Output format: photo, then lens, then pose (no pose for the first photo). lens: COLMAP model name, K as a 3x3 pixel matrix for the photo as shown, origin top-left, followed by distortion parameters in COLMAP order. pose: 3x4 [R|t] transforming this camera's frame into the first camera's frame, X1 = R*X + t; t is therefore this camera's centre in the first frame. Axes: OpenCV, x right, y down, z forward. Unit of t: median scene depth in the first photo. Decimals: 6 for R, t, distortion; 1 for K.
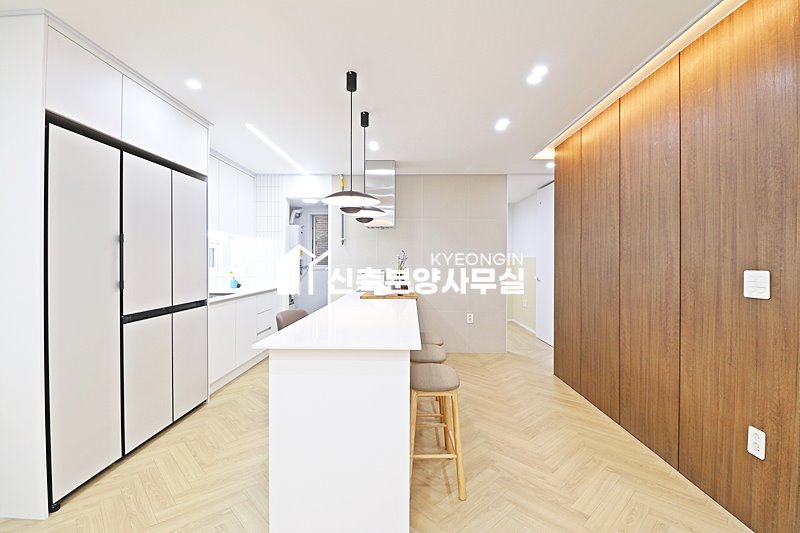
lens RADIAL K [[369.0, 0, 399.5], [0, 369.0, 261.4], [0, 0, 1]] dist [-0.000993, -0.013394]
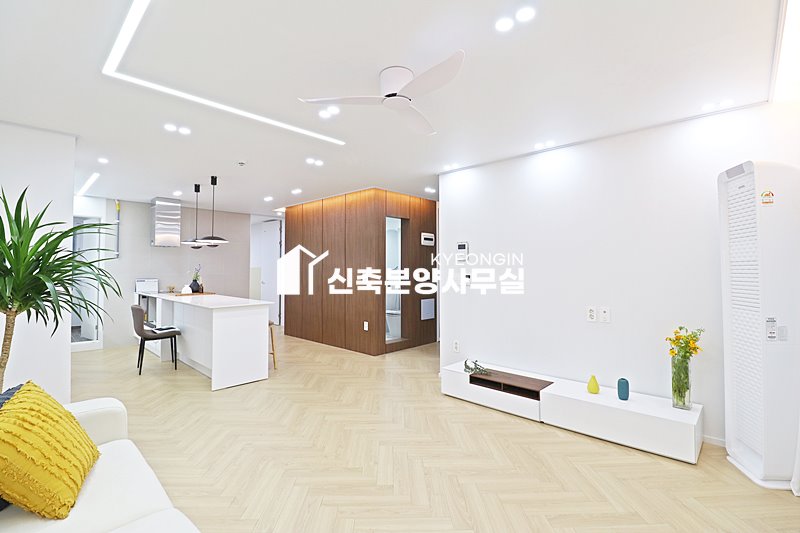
lens RADIAL K [[365.6, 0, 400.6], [0, 365.6, 258.4], [0, 0, 1]] dist [-0.000378, -0.015638]
pose [[0.666884, 0.017341, 0.744960, -0.679951], [0.004680, 0.999612, -0.027458, -0.010069], [-0.745147, 0.021798, 0.666544, -0.772361]]
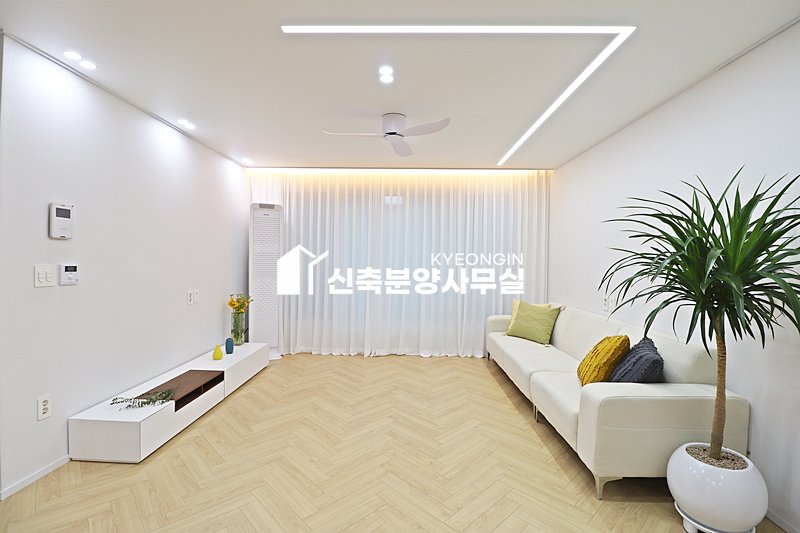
lens RADIAL K [[369.0, 0, 399.5], [0, 369.0, 261.4], [0, 0, 1]] dist [-0.000993, -0.013394]
pose [[-0.999847, -0.016548, -0.005670, -0.191510], [-0.016601, 0.999818, 0.009359, -0.011479], [0.005514, 0.009451, -0.999940, 0.648591]]
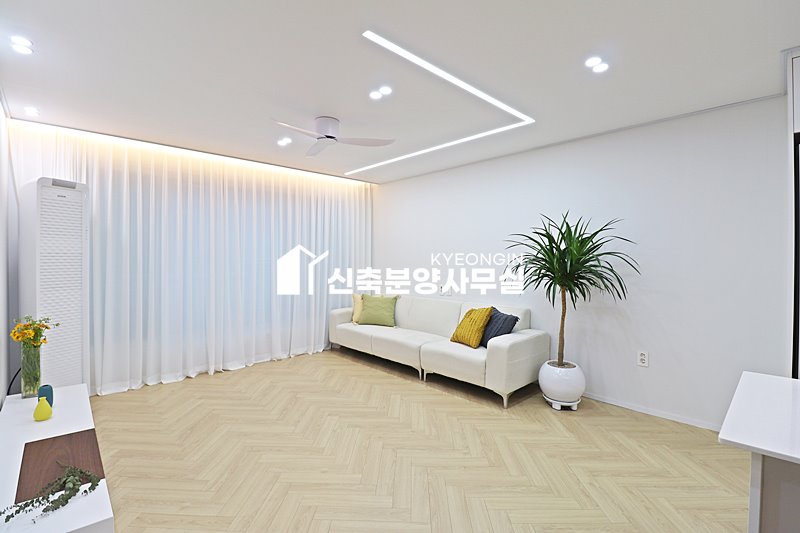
lens RADIAL K [[369.0, 0, 399.5], [0, 369.0, 261.4], [0, 0, 1]] dist [-0.000993, -0.013394]
pose [[-0.707396, -0.000750, -0.706817, 0.375056], [-0.006556, 0.999963, 0.005501, -0.011907], [0.706787, 0.008525, -0.707375, 0.512790]]
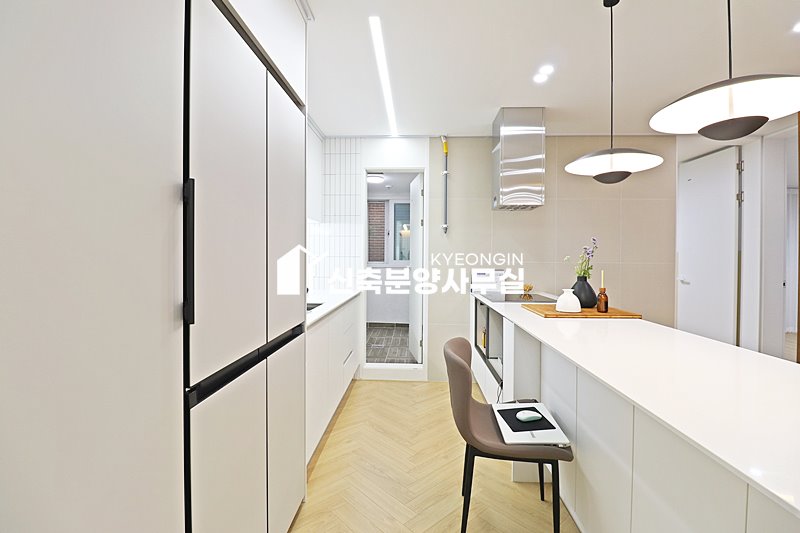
lens RADIAL K [[376.6, 0, 401.2], [0, 376.6, 259.9], [0, 0, 1]] dist [-0.001914, -0.014009]
pose [[0.999905, 0.001686, -0.013709, -0.371493], [-0.001631, 0.999991, 0.004019, 0.004976], [0.013716, -0.003997, 0.999898, 0.427237]]
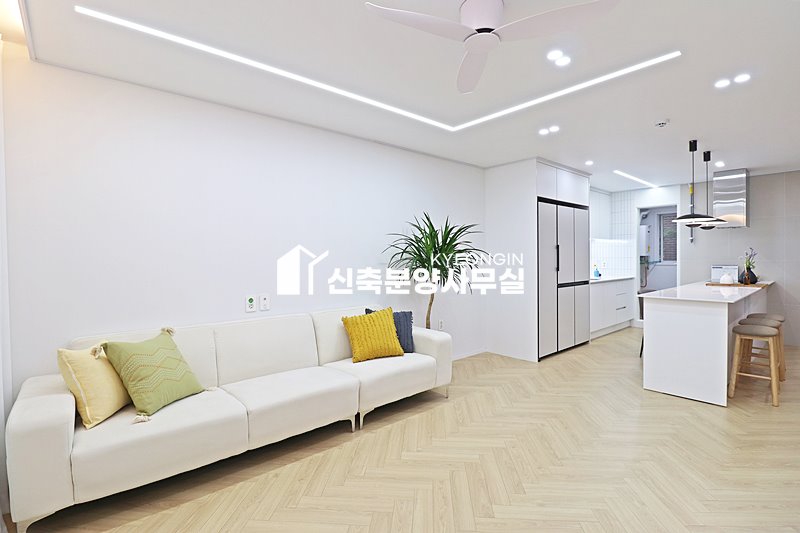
lens RADIAL K [[376.6, 0, 401.2], [0, 376.6, 259.9], [0, 0, 1]] dist [-0.001914, -0.014009]
pose [[0.677404, -0.001728, -0.735610, 0.154032], [0.005406, 0.999982, 0.002629, 0.000829], [0.735592, -0.005757, 0.677401, -0.785367]]
